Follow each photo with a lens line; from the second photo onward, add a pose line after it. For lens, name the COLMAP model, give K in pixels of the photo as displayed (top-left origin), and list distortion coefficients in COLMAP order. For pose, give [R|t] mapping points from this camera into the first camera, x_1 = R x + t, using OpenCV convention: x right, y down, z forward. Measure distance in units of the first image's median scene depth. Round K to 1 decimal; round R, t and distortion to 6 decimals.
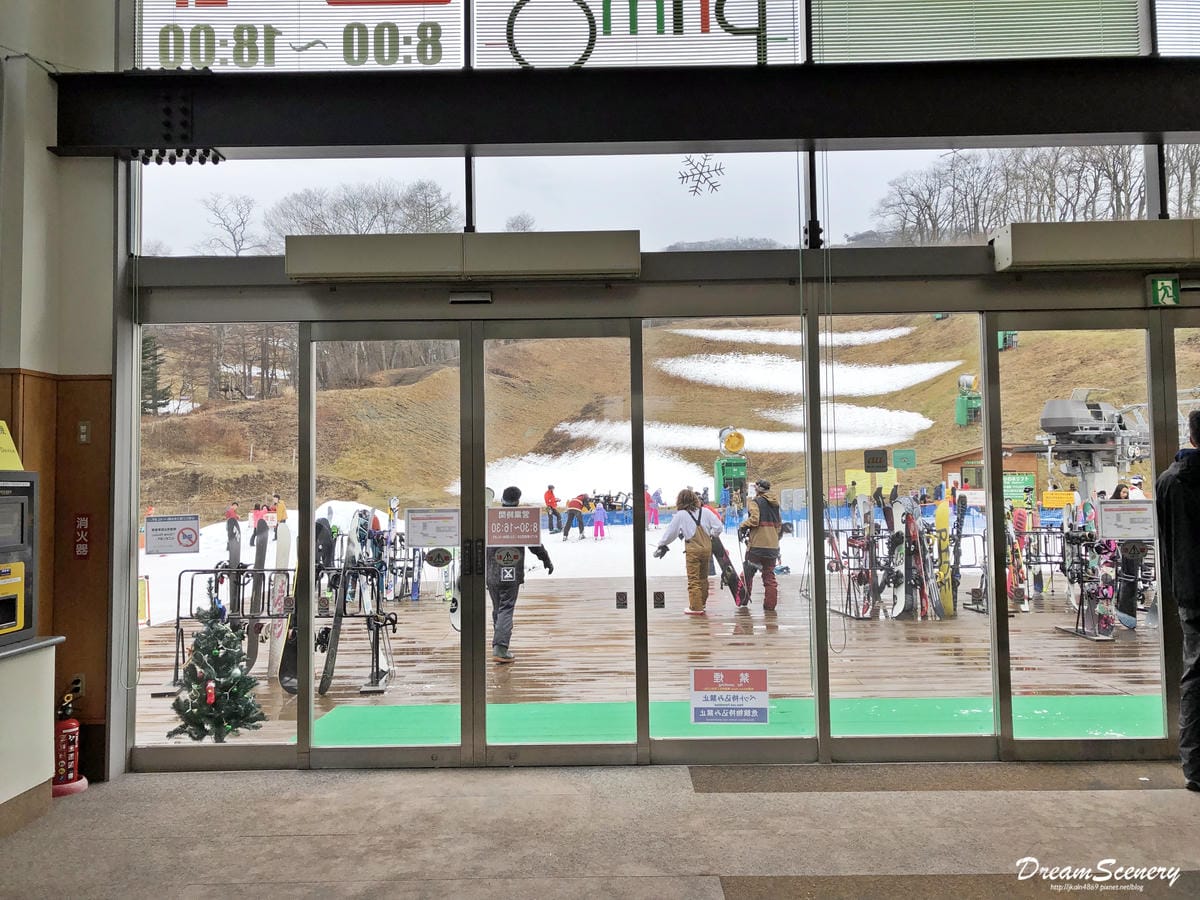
lens RADIAL K [[966.1, 0, 596.8], [0, 966.1, 446.1], [0, 0, 1]] dist [0.041691, -0.062696]
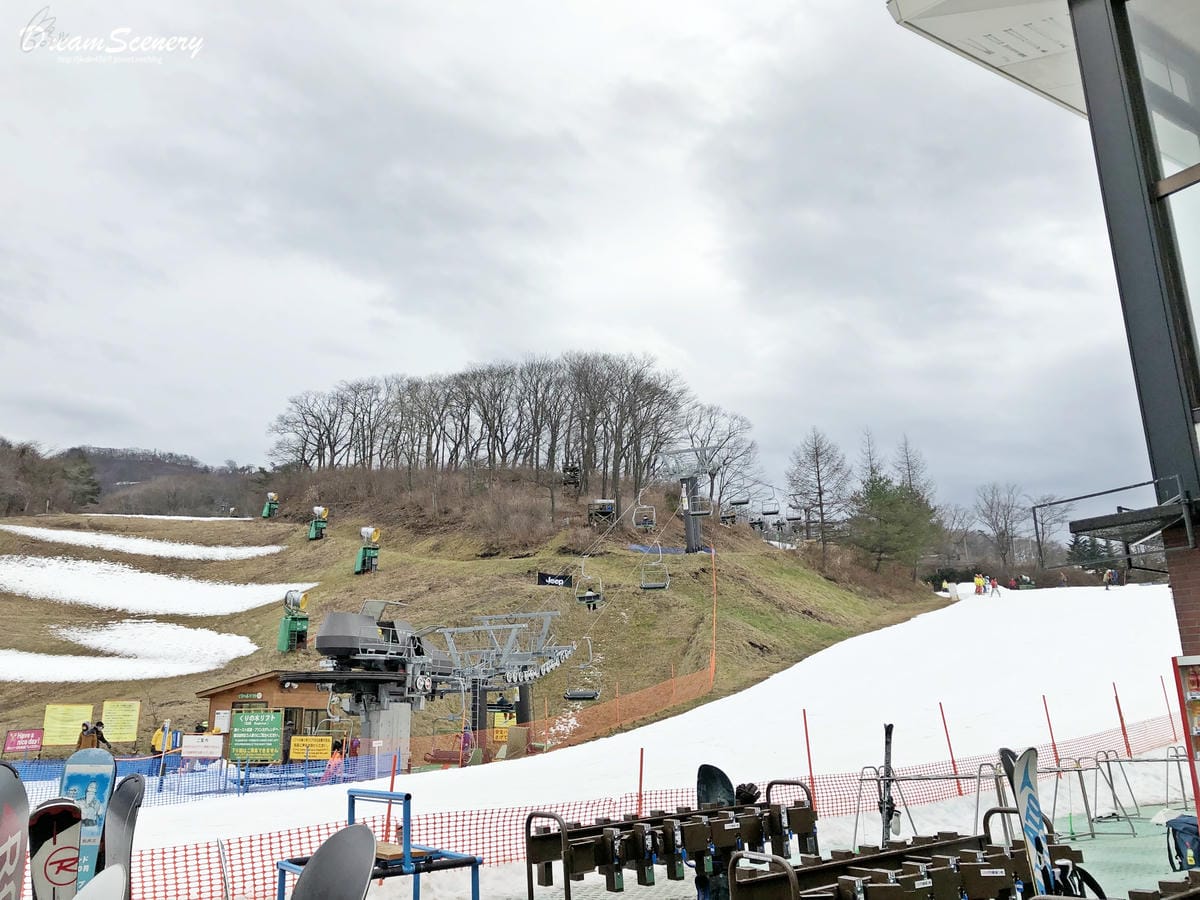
lens RADIAL K [[966.1, 0, 596.8], [0, 966.1, 446.1], [0, 0, 1]] dist [0.041691, -0.062696]
pose [[0.837246, 0.152412, 0.525157, 0.120754], [-0.022155, 0.969038, -0.245915, 0.005197], [-0.546378, 0.194257, 0.814700, 0.128364]]
